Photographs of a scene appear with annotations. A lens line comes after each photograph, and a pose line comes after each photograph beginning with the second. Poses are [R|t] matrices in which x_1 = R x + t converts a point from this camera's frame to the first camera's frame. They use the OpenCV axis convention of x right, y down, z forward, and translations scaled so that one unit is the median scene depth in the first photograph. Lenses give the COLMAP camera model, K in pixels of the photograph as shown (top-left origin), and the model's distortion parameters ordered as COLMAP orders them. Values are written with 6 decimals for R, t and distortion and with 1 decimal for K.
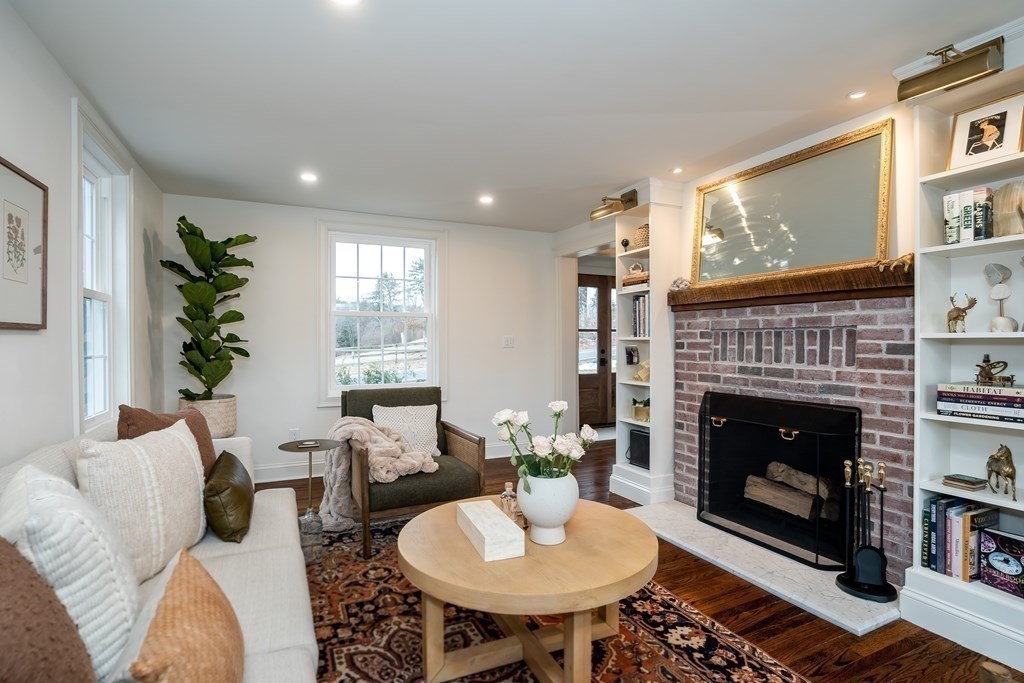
lens RADIAL K [[500.2, 0, 516.4], [0, 500.2, 338.9], [0, 0, 1]] dist [-0.018537, -0.000451]
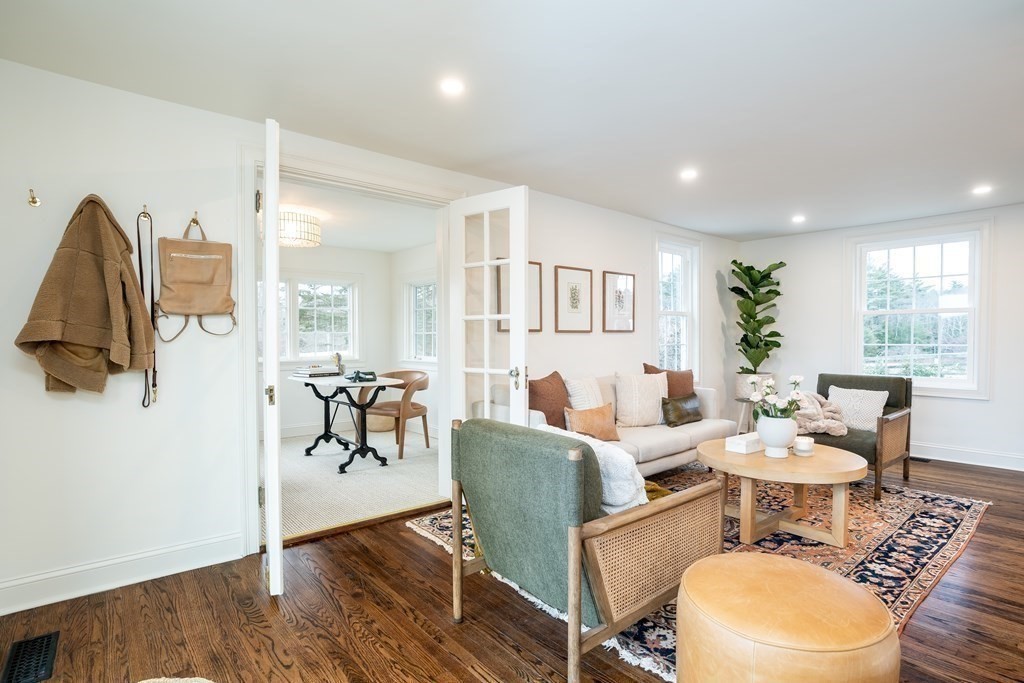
lens RADIAL K [[548.7, 0, 512.8], [0, 548.7, 337.9], [0, 0, 1]] dist [-0.004263, -0.000431]
pose [[0.252679, 0.002478, -0.967547, 0.868838], [-0.001113, 0.999997, 0.002271, 0.006369], [0.967550, 0.000503, 0.252681, -0.159689]]
